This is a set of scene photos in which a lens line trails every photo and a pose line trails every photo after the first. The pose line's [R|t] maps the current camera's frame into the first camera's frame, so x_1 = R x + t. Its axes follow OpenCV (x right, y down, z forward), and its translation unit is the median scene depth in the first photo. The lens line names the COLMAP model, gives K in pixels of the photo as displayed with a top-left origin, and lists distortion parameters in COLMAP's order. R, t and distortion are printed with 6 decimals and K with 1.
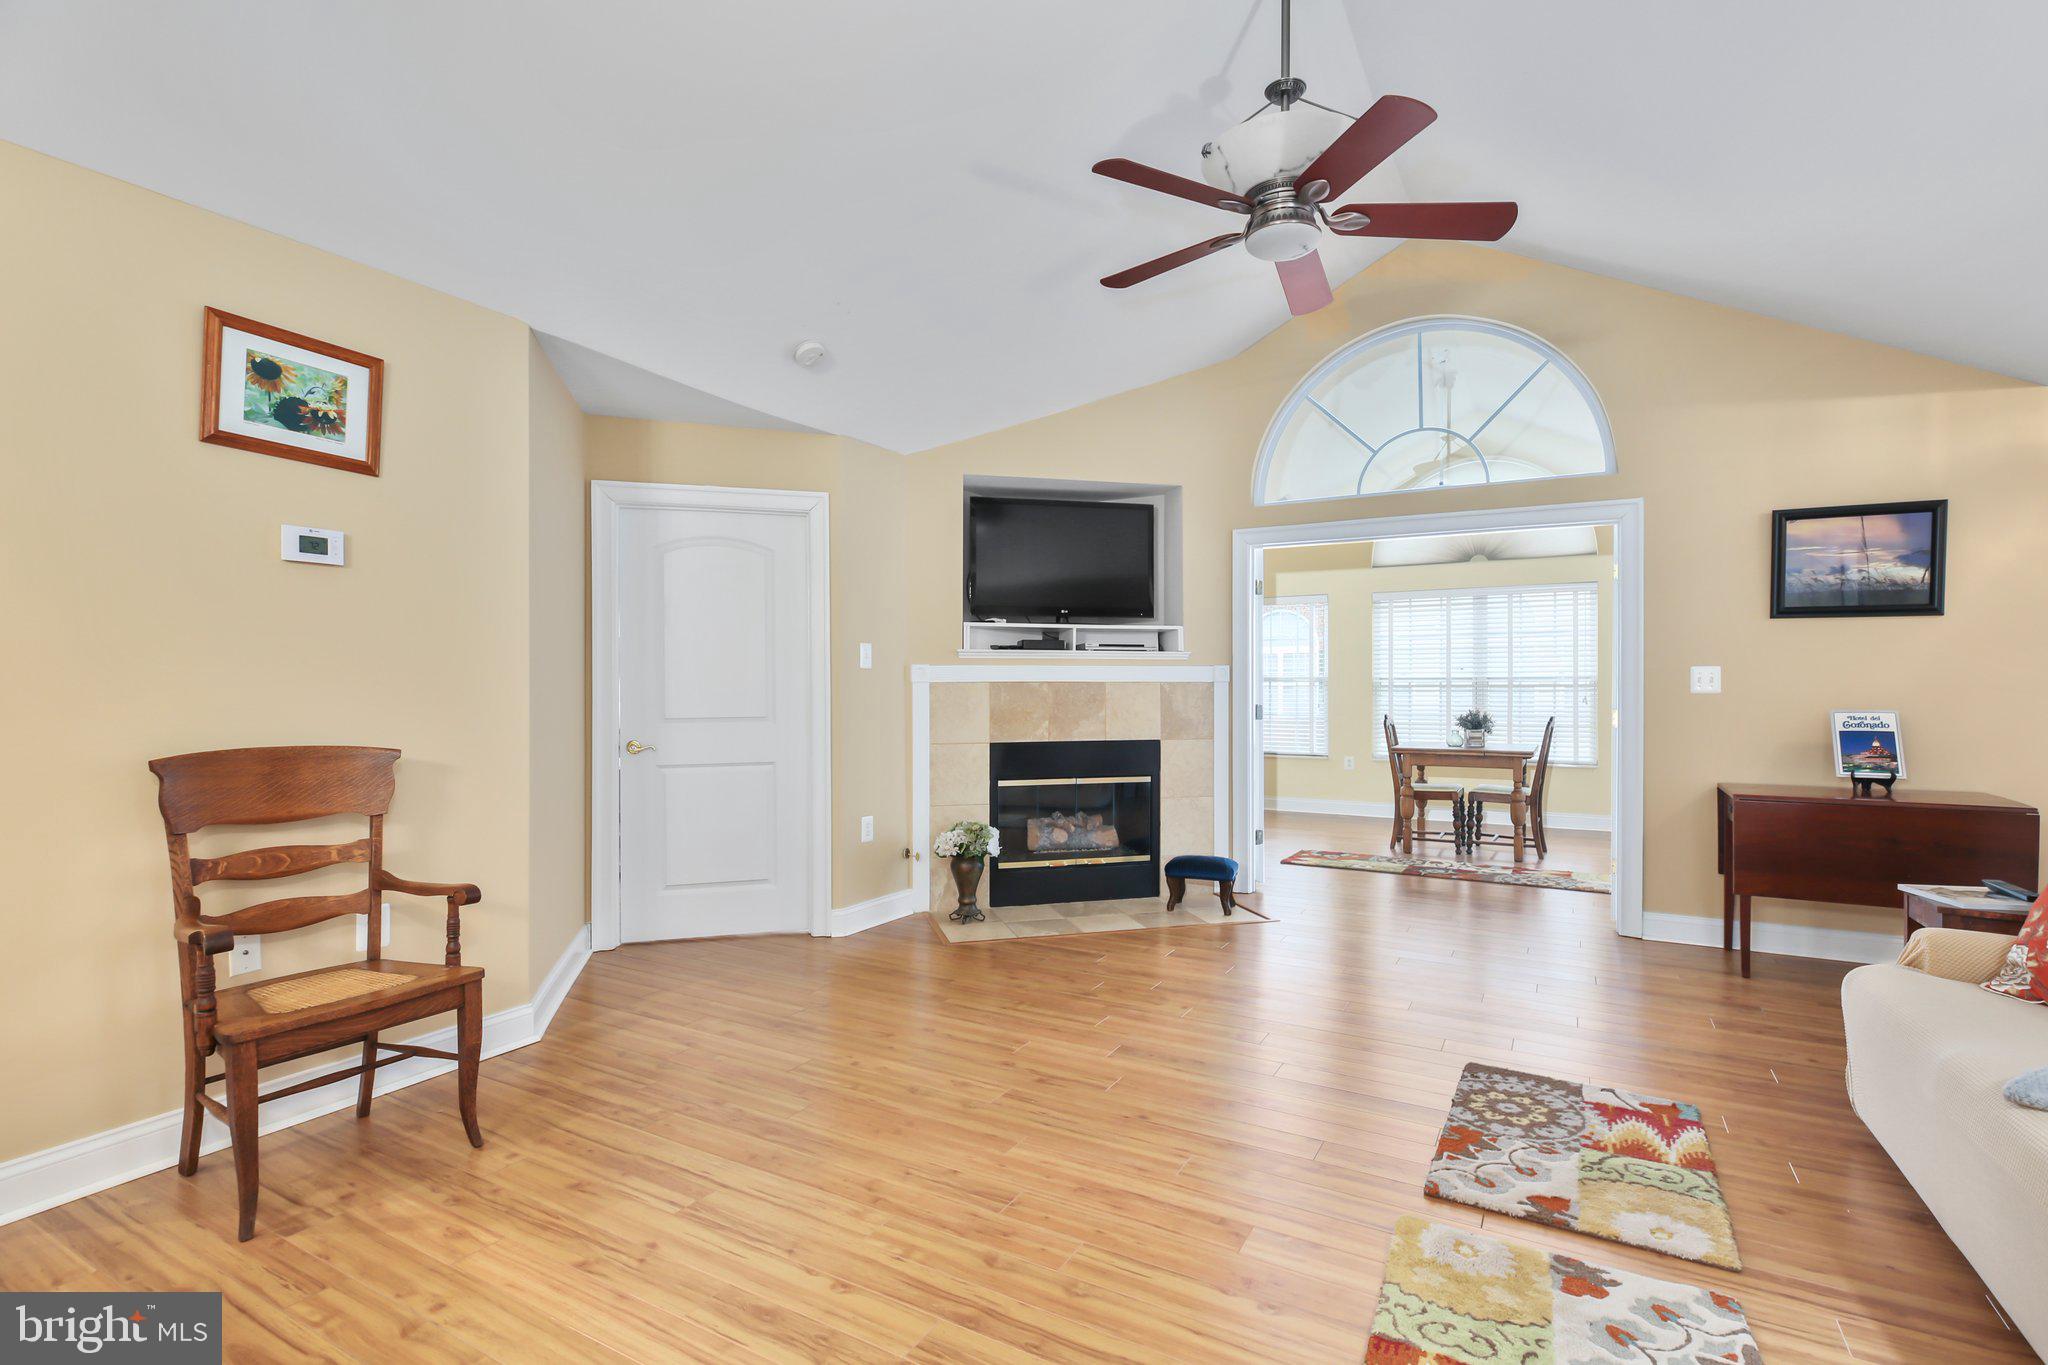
lens RADIAL K [[955.1, 0, 1035.3], [0, 955.1, 684.8], [0, 0, 1]] dist [0.006903, 0.000263]
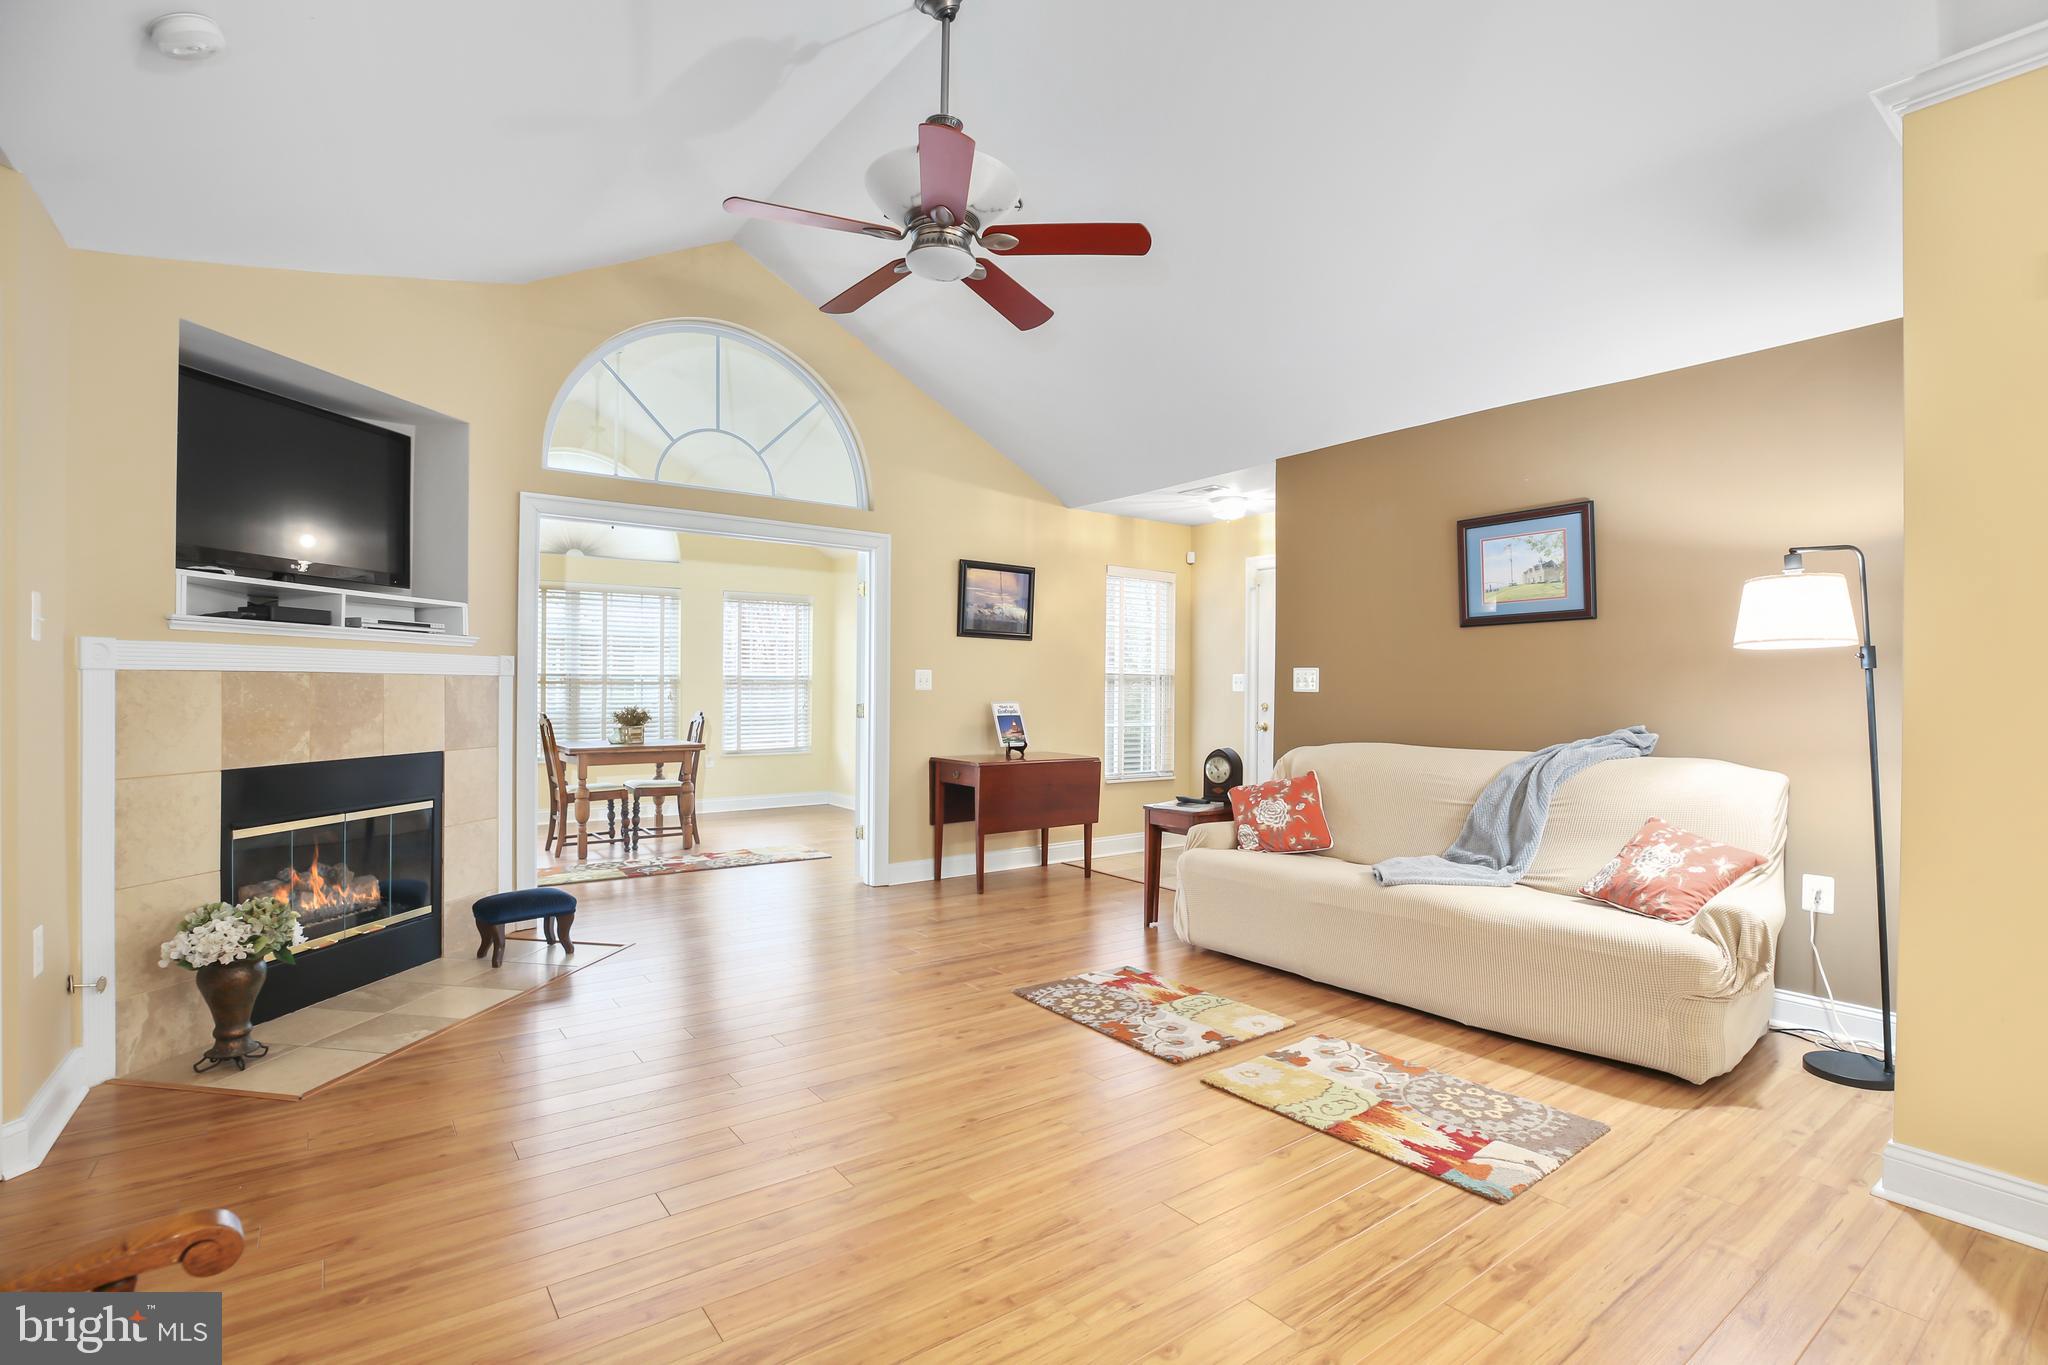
lens RADIAL K [[964.8, 0, 1035.1], [0, 964.8, 686.5], [0, 0, 1]] dist [-0.027426, 0.000388]
pose [[0.402928, 0.004186, 0.915222, -0.454198], [-0.008944, 0.999960, -0.000636, 0.003102], [-0.915188, -0.007929, 0.402949, 0.322930]]
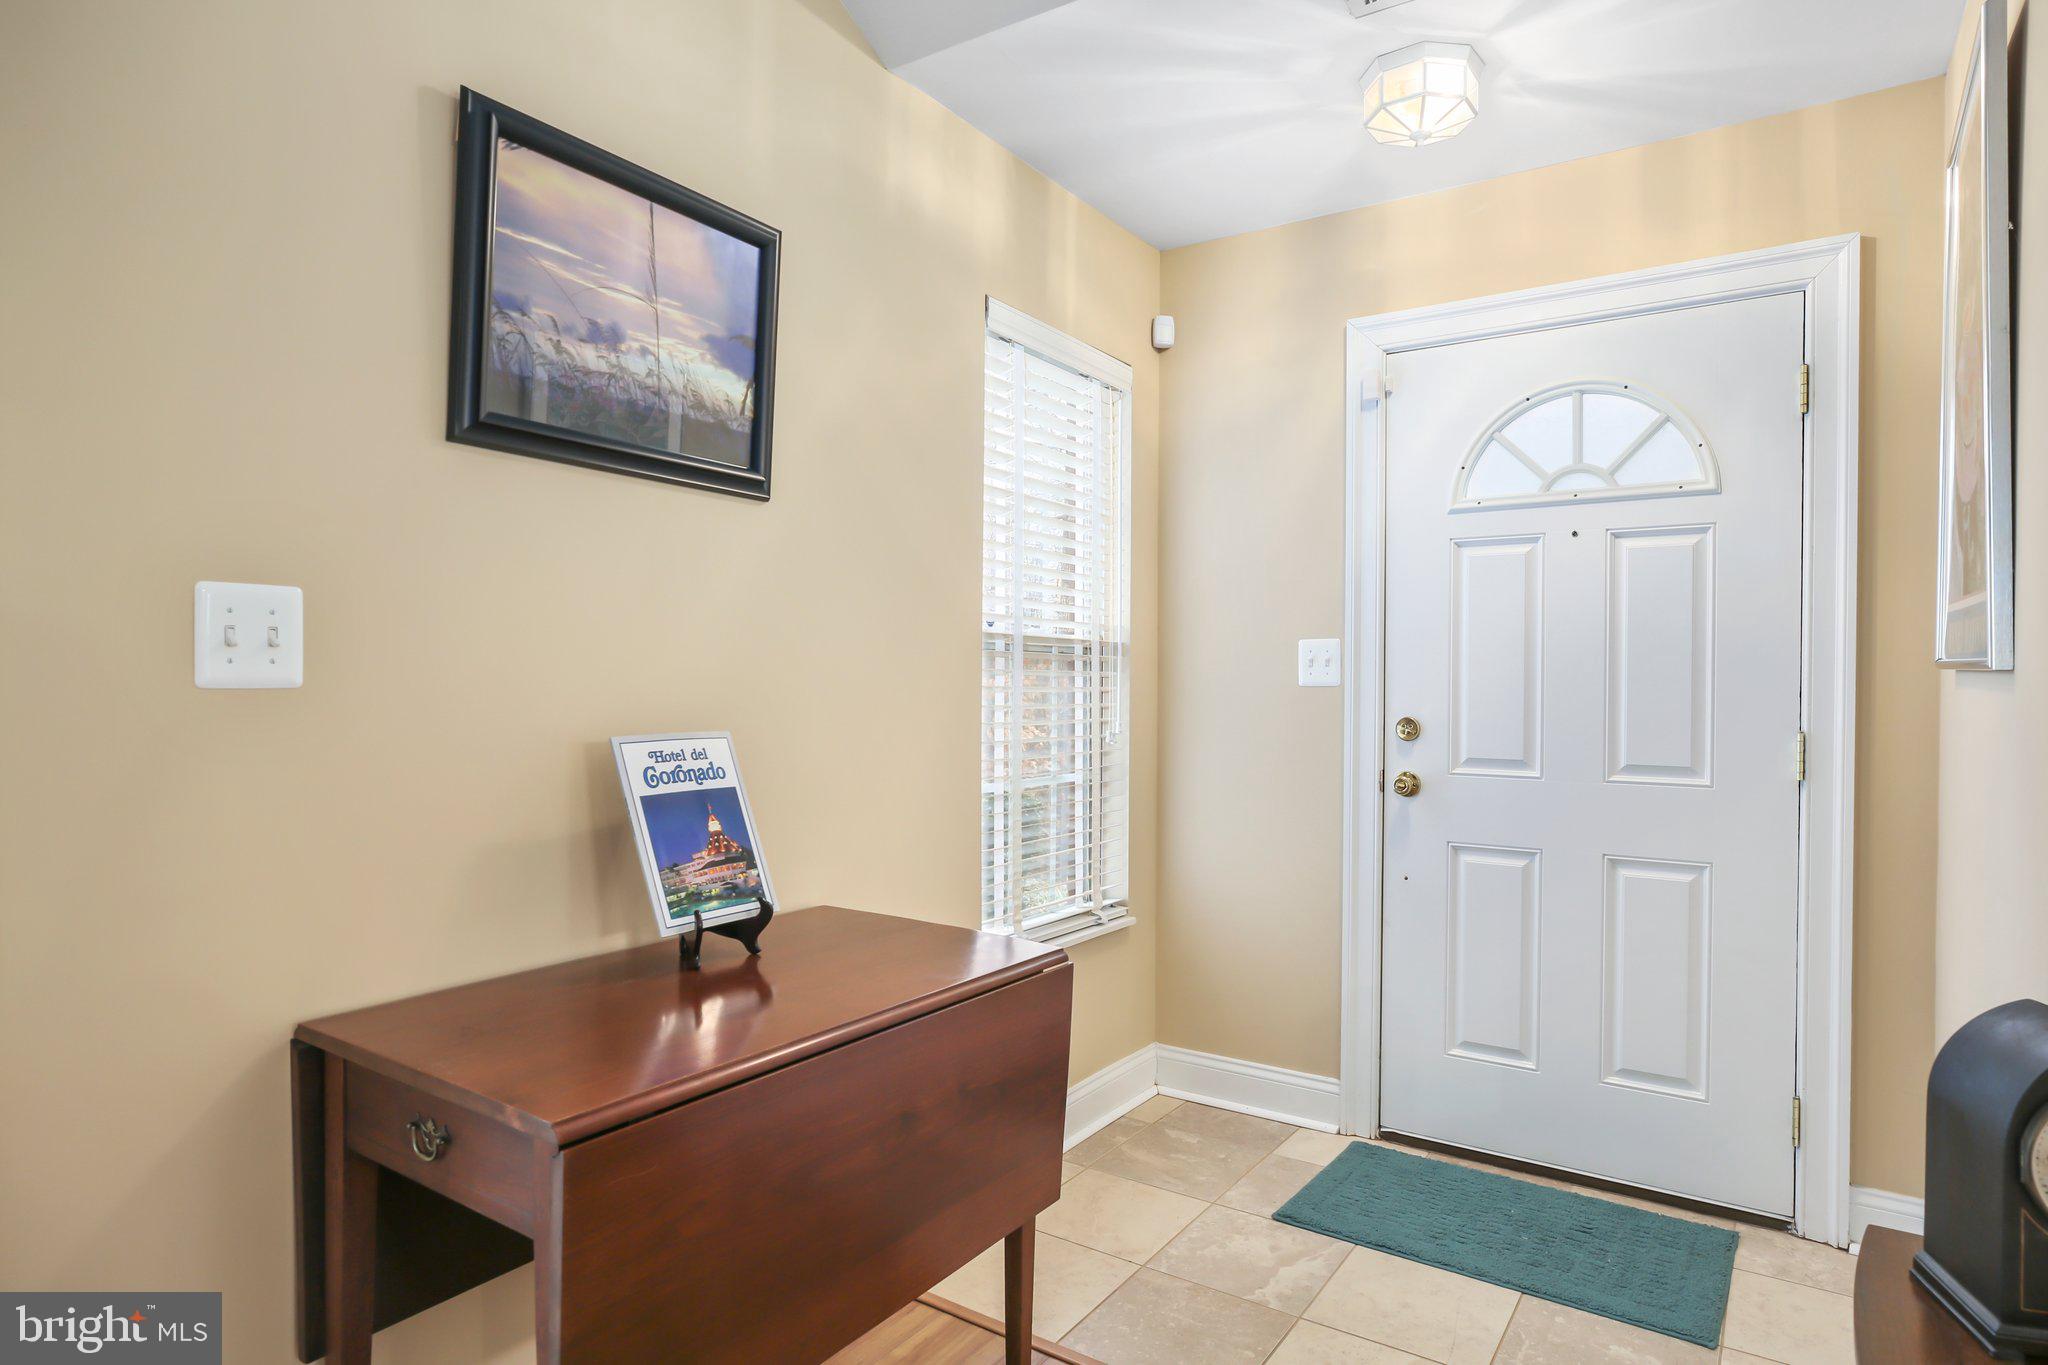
lens RADIAL K [[1161.0, 0, 1032.9], [0, 1161.0, 684.7], [0, 0, 1]] dist [0.013459, -0.000724]
pose [[0.089959, -0.002994, 0.995941, 0.402045], [-0.006554, 0.999972, 0.003598, 0.005097], [-0.995924, -0.006851, 0.089937, 0.758188]]
